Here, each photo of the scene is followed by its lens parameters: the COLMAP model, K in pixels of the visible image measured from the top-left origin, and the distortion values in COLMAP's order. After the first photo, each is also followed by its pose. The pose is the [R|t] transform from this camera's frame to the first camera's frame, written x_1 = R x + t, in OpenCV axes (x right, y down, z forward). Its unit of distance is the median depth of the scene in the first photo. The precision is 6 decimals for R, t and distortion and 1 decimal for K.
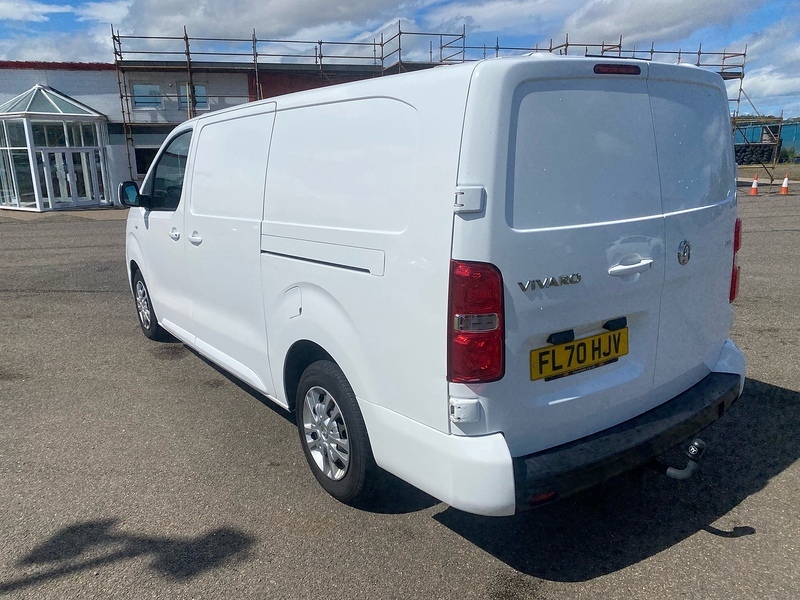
lens RADIAL K [[643.7, 0, 395.5], [0, 643.7, 301.3], [0, 0, 1]] dist [0.004026, -0.001651]
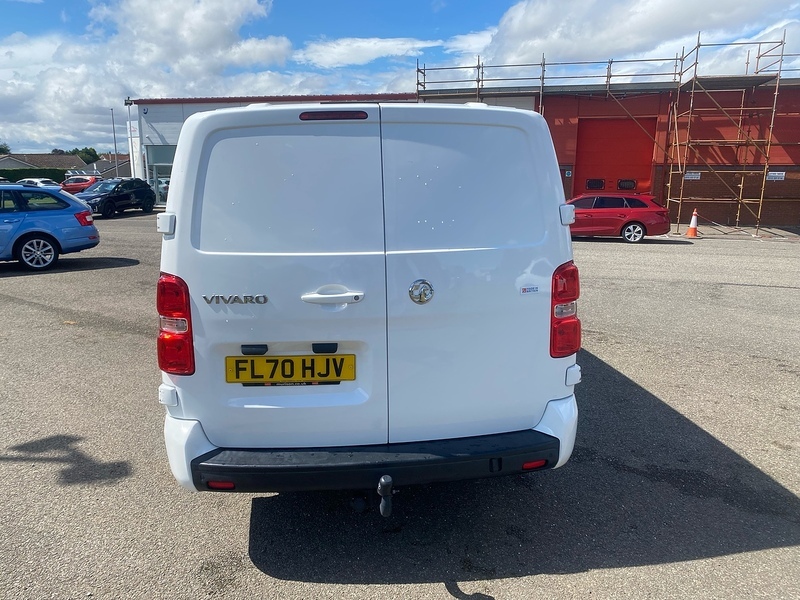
lens RADIAL K [[643.7, 0, 395.5], [0, 643.7, 301.3], [0, 0, 1]] dist [0.004026, -0.001651]
pose [[0.862571, 0.115209, -0.492645, 0.964552], [-0.128130, 0.991728, 0.007581, -0.065789], [0.489443, 0.056583, 0.870198, 0.115358]]
